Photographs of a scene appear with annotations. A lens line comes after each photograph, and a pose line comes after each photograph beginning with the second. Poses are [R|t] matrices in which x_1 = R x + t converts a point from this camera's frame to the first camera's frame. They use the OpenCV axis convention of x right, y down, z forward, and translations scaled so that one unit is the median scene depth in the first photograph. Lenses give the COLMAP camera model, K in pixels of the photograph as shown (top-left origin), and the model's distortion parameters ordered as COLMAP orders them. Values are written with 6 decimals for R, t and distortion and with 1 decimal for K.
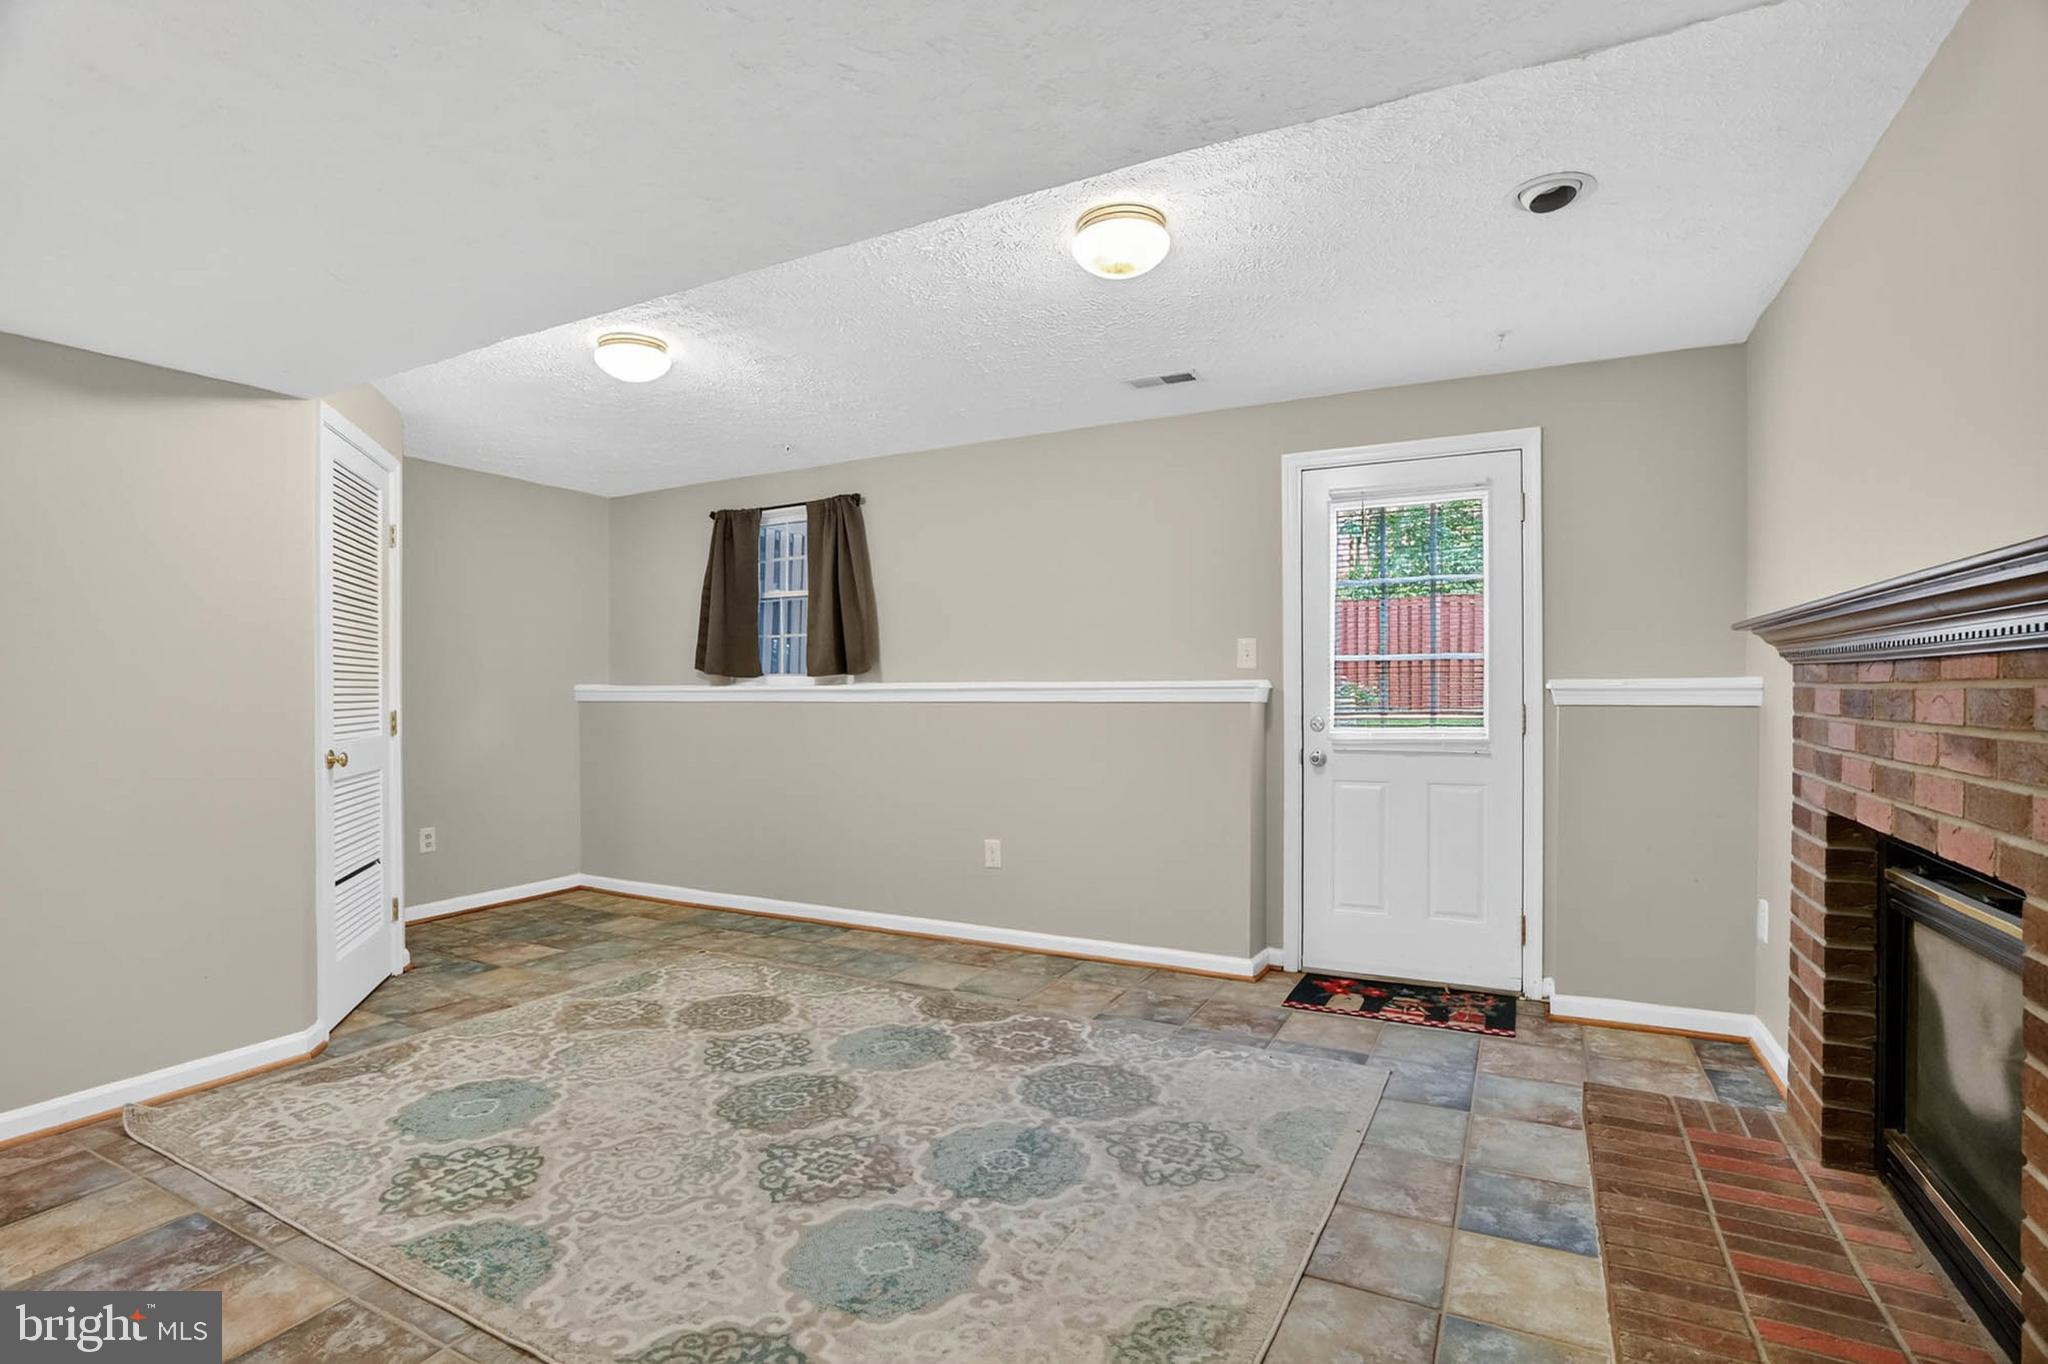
lens RADIAL K [[972.7, 0, 1069.8], [0, 972.7, 683.5], [0, 0, 1]] dist [-0.058155, 0.016470]
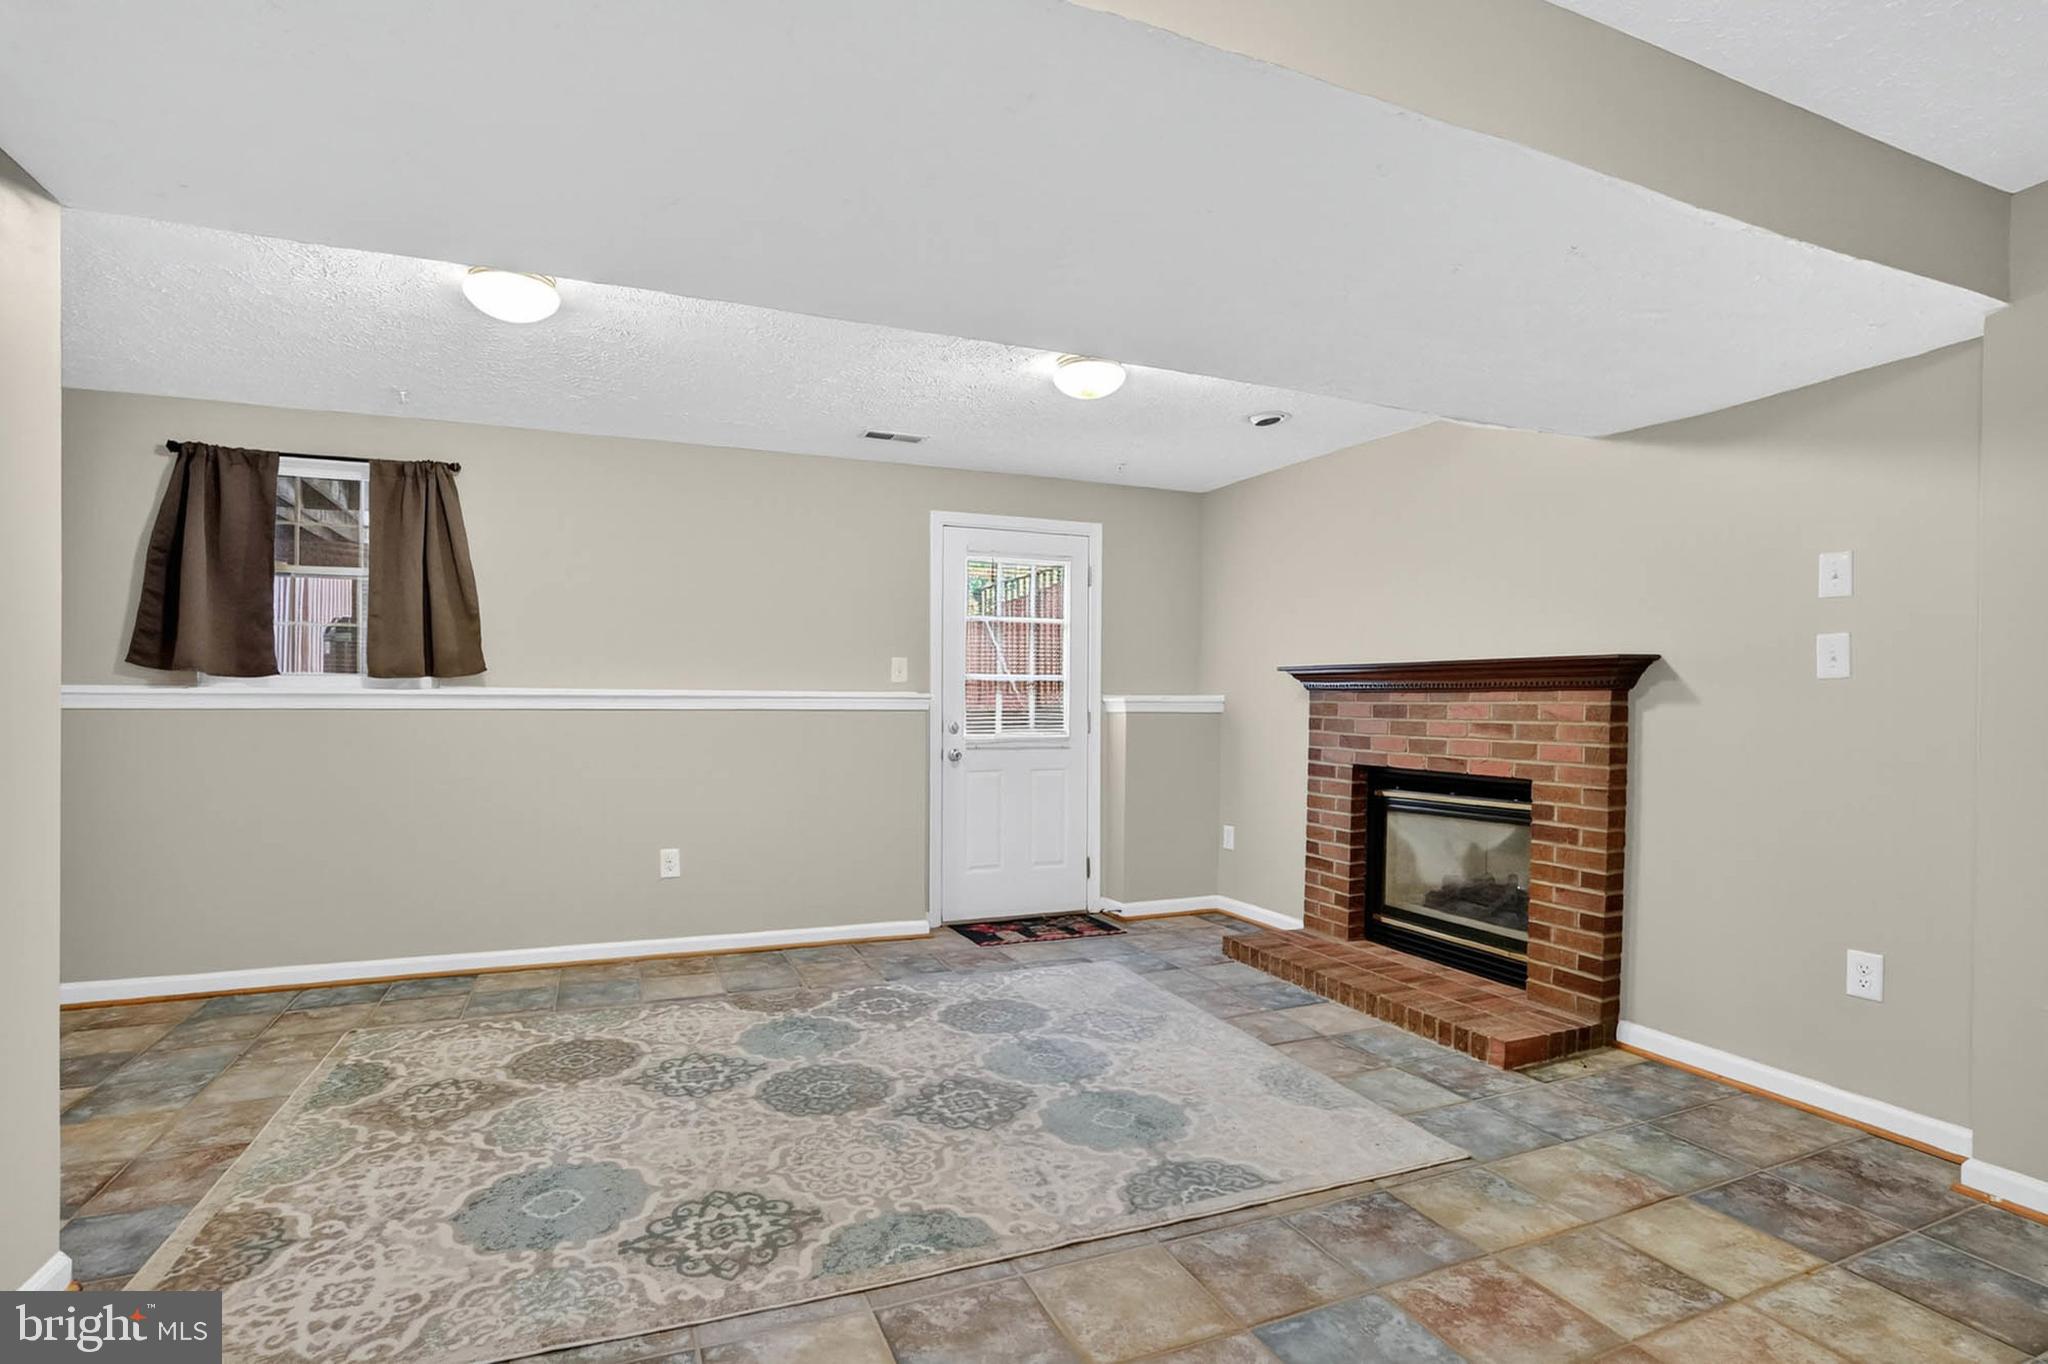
lens RADIAL K [[972.7, 0, 1022.1], [0, 972.7, 691.6], [0, 0, 1]] dist [-0.058155, 0.016470]
pose [[0.649876, 0.015593, 0.759880, -0.756696], [-0.014653, 0.999861, -0.007985, 0.004030], [-0.759899, -0.005945, 0.650014, 0.120165]]
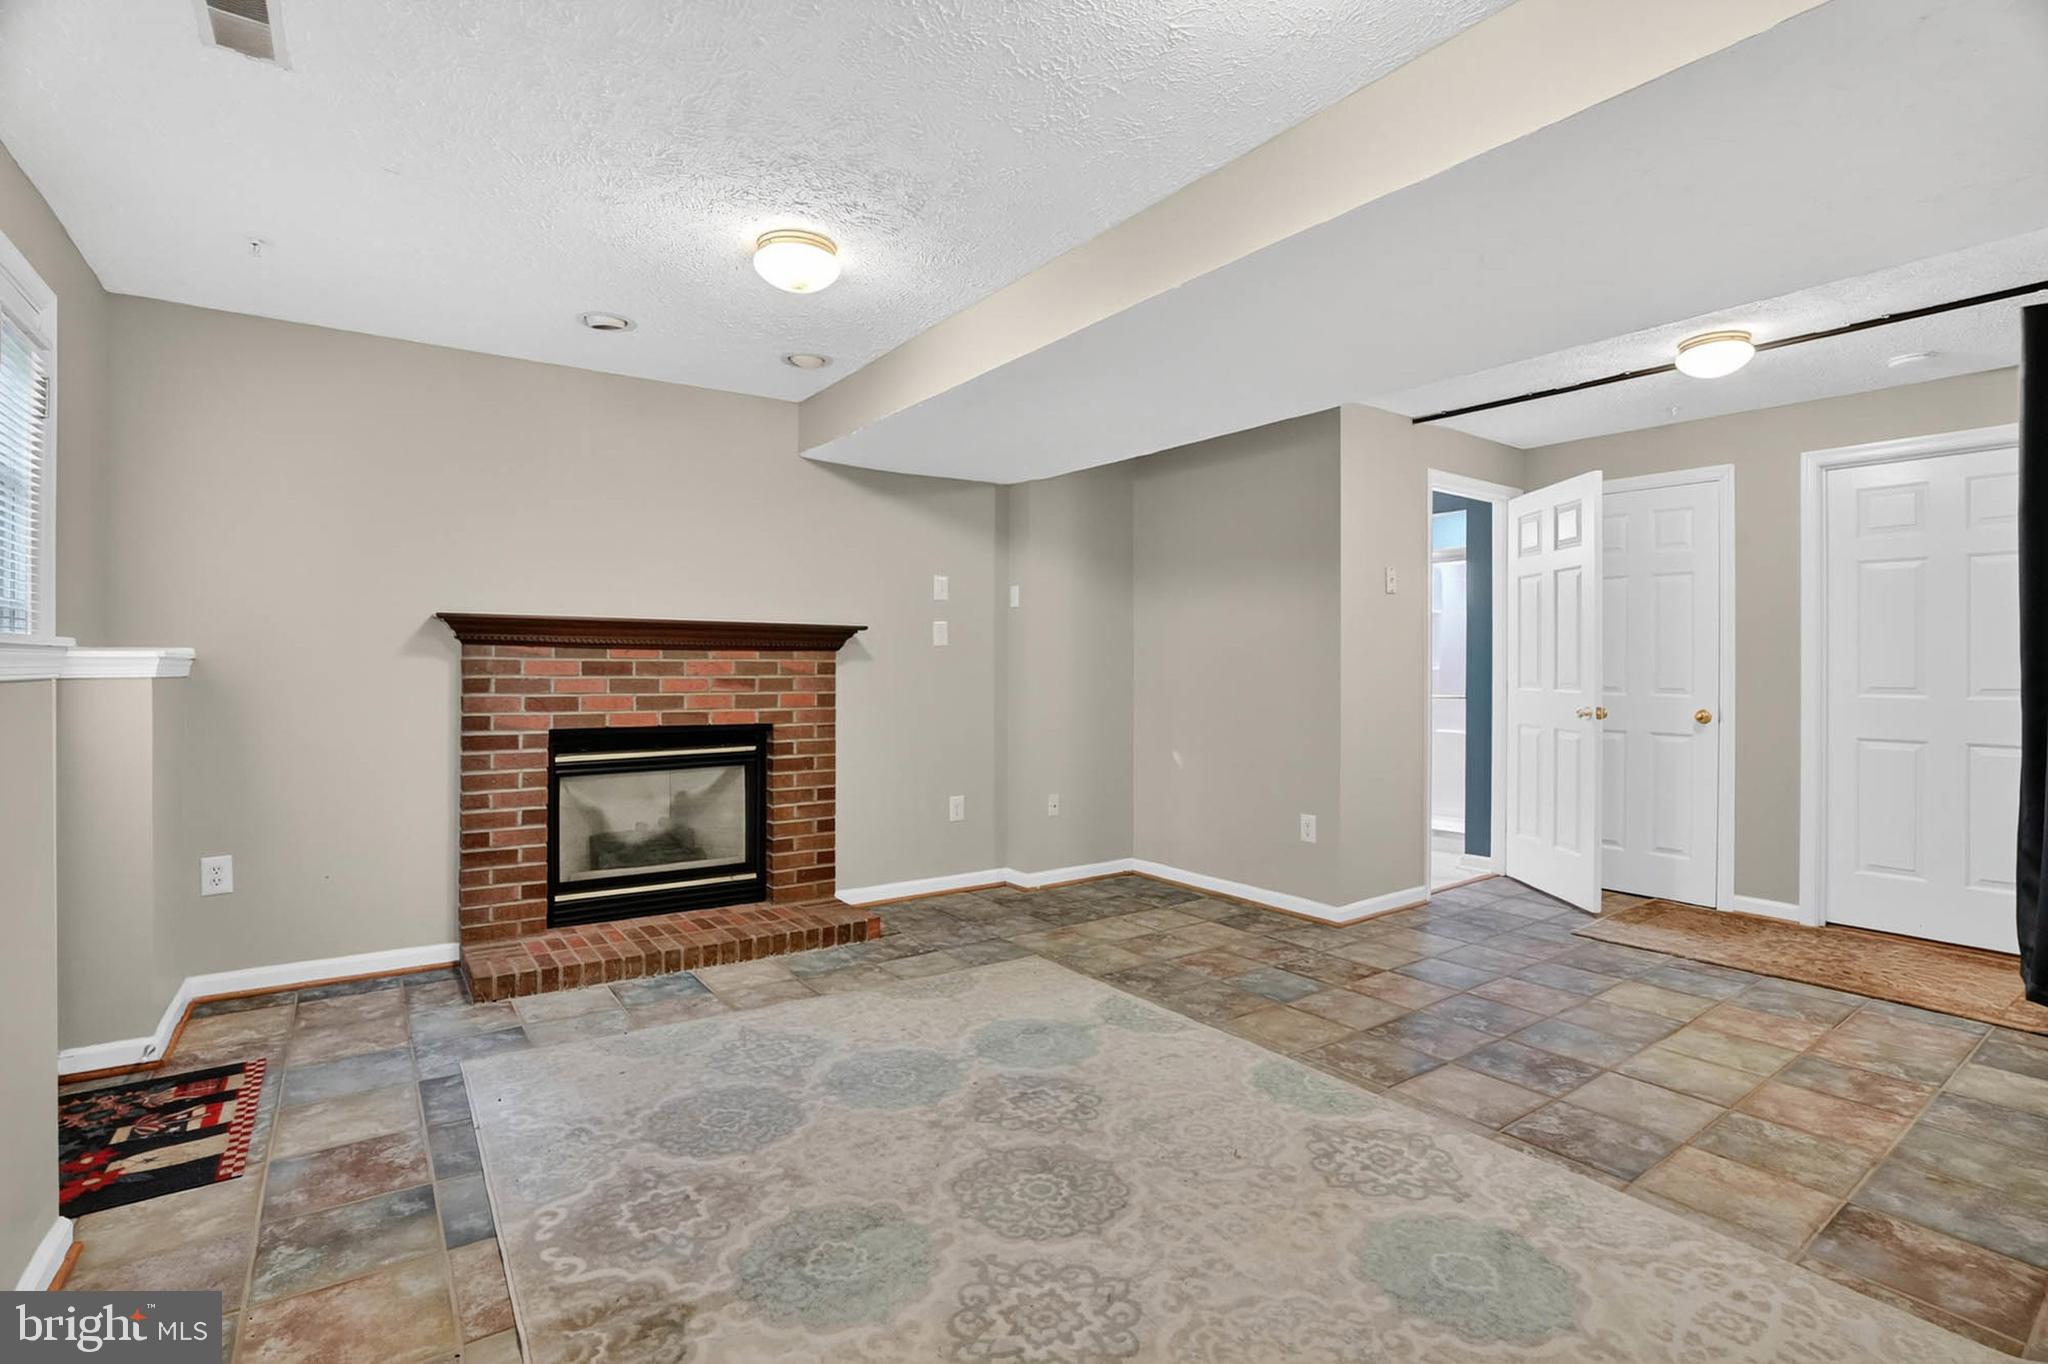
lens RADIAL K [[972.7, 0, 1039.9], [0, 972.7, 664.0], [0, 0, 1]] dist [-0.058155, 0.016470]
pose [[-0.885418, 0.000315, 0.464796, -0.512248], [-0.005301, 0.999928, -0.010777, 0.016594], [-0.464766, -0.012006, -0.885352, 1.327510]]
